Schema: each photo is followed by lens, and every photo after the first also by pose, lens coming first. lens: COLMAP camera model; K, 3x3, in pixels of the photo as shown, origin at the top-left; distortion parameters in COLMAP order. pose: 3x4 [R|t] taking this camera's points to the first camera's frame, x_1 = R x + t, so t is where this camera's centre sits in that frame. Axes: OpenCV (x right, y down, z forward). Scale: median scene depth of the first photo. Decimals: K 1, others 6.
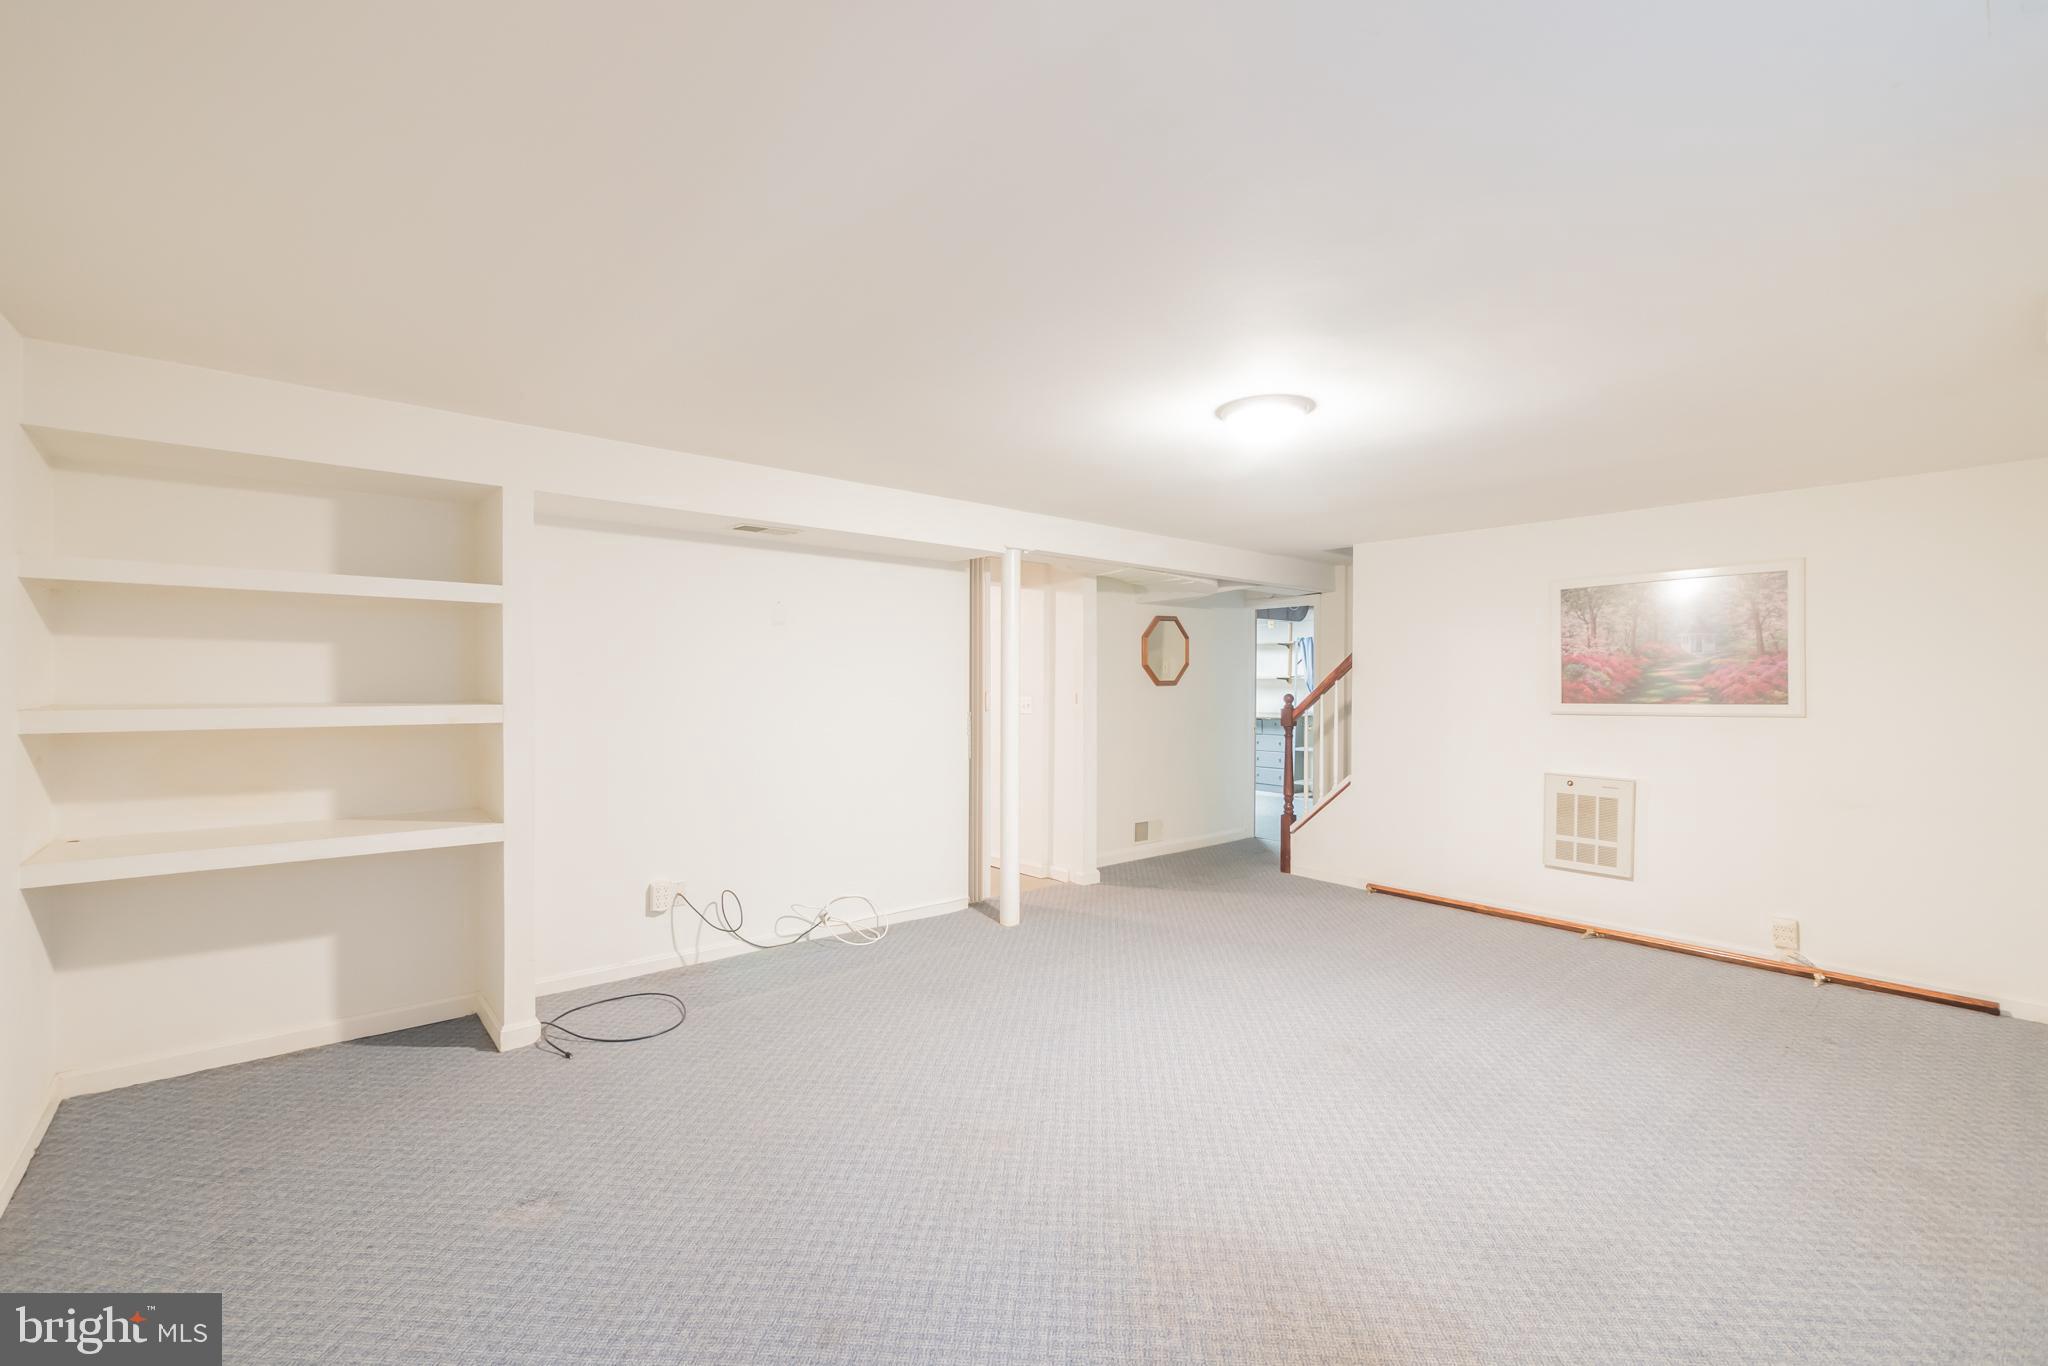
lens RADIAL K [[866.6, 0, 1013.8], [0, 866.6, 687.7], [0, 0, 1]] dist [-0.006898, 0.000899]
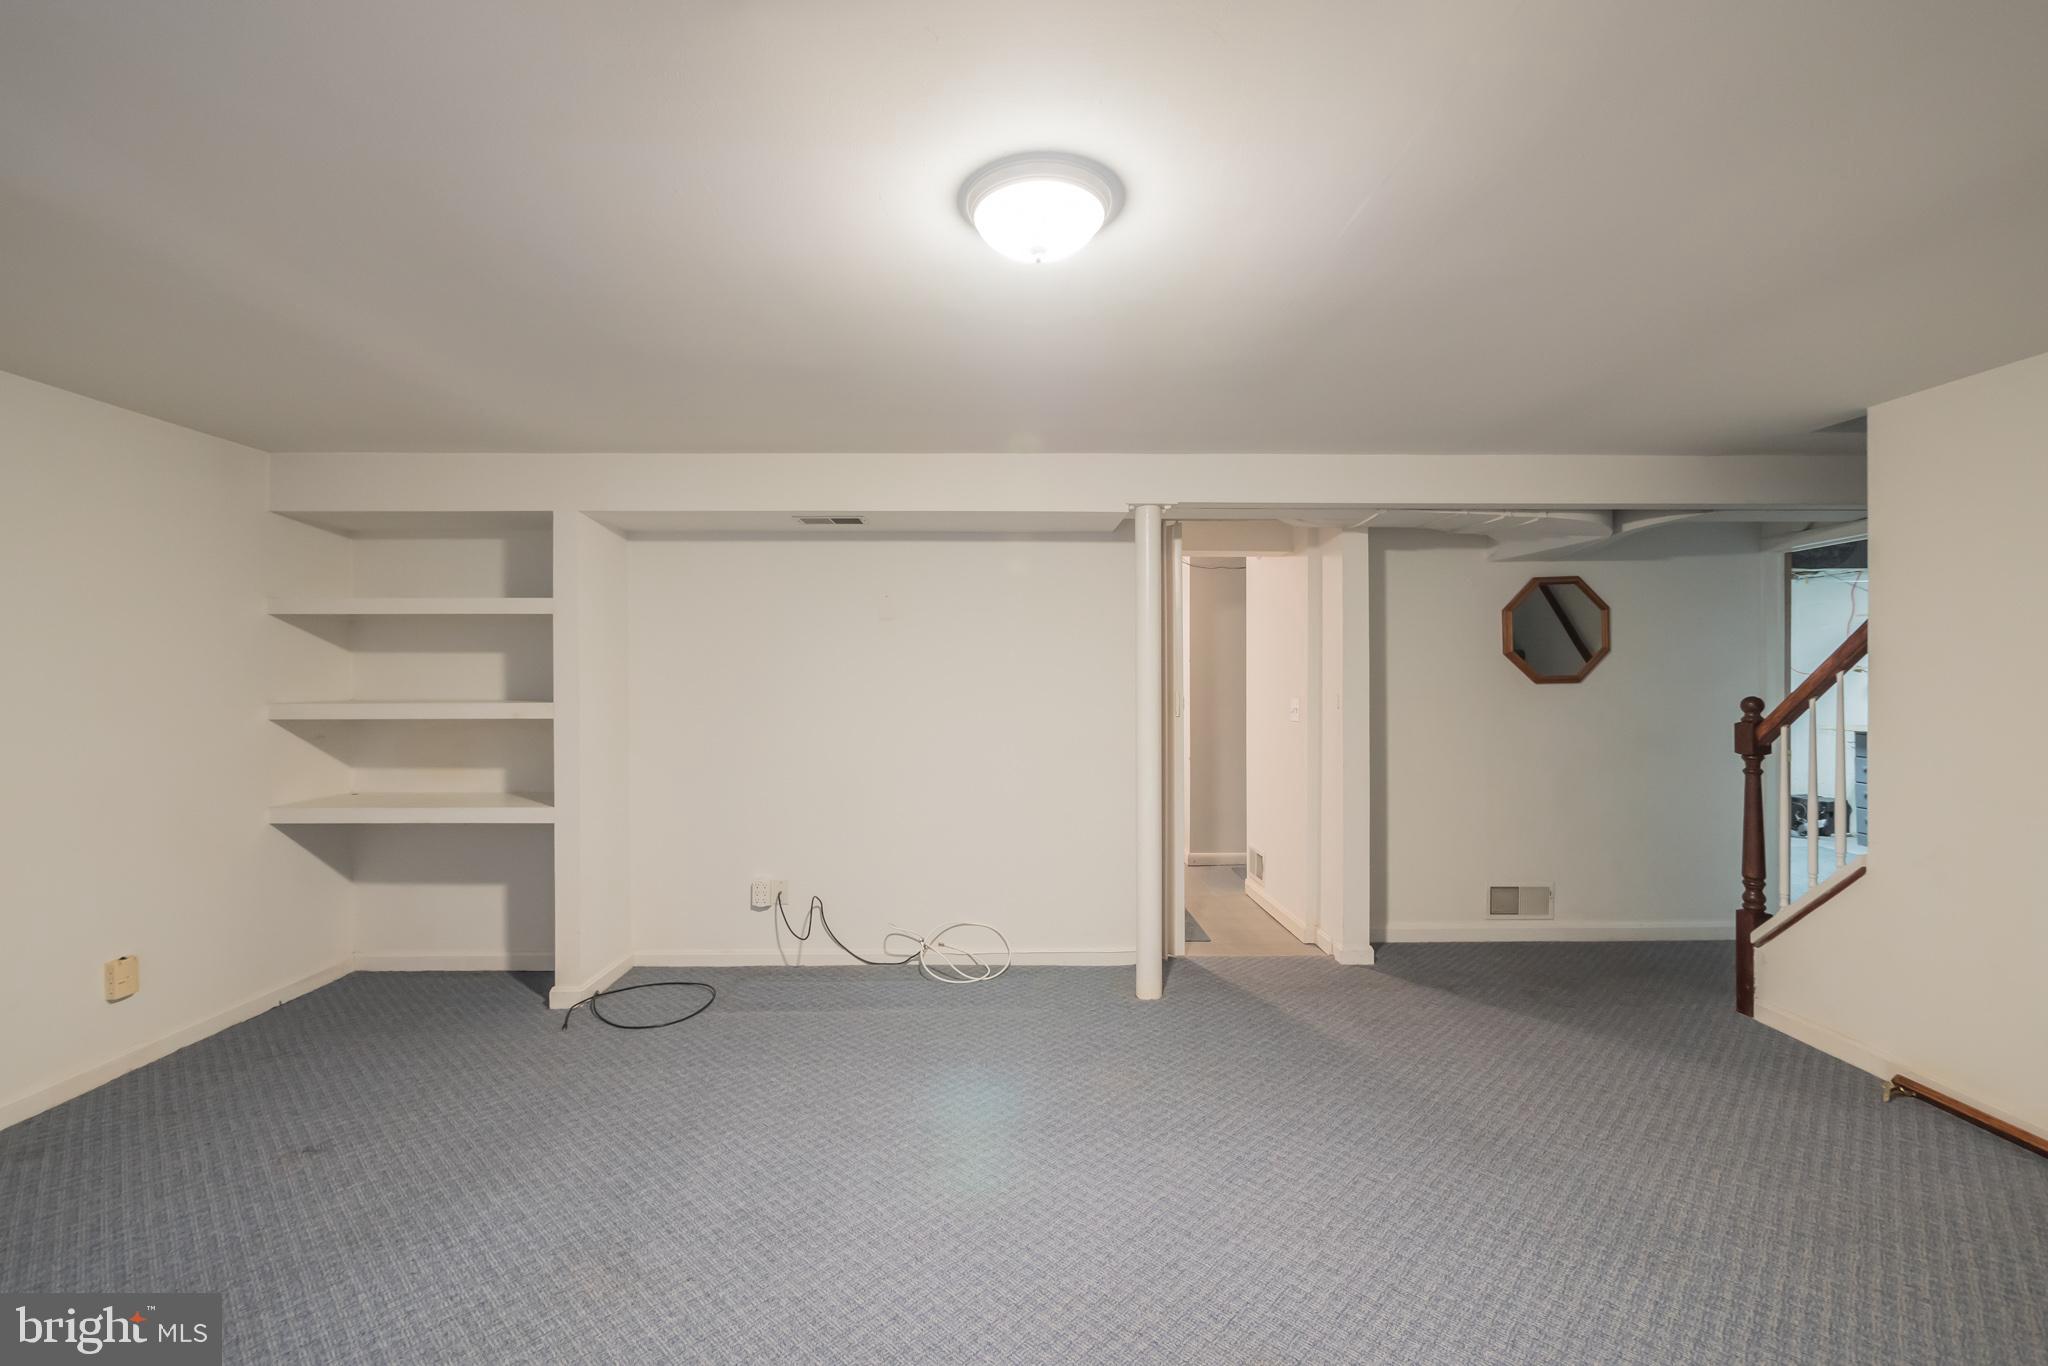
lens RADIAL K [[866.6, 0, 1023.6], [0, 866.6, 678.5], [0, 0, 1]] dist [-0.006898, 0.000899]
pose [[0.769034, -0.007847, -0.639159, 0.439946], [0.001714, 0.999946, -0.010215, 0.000288], [0.639205, 0.006760, 0.769006, 0.374282]]
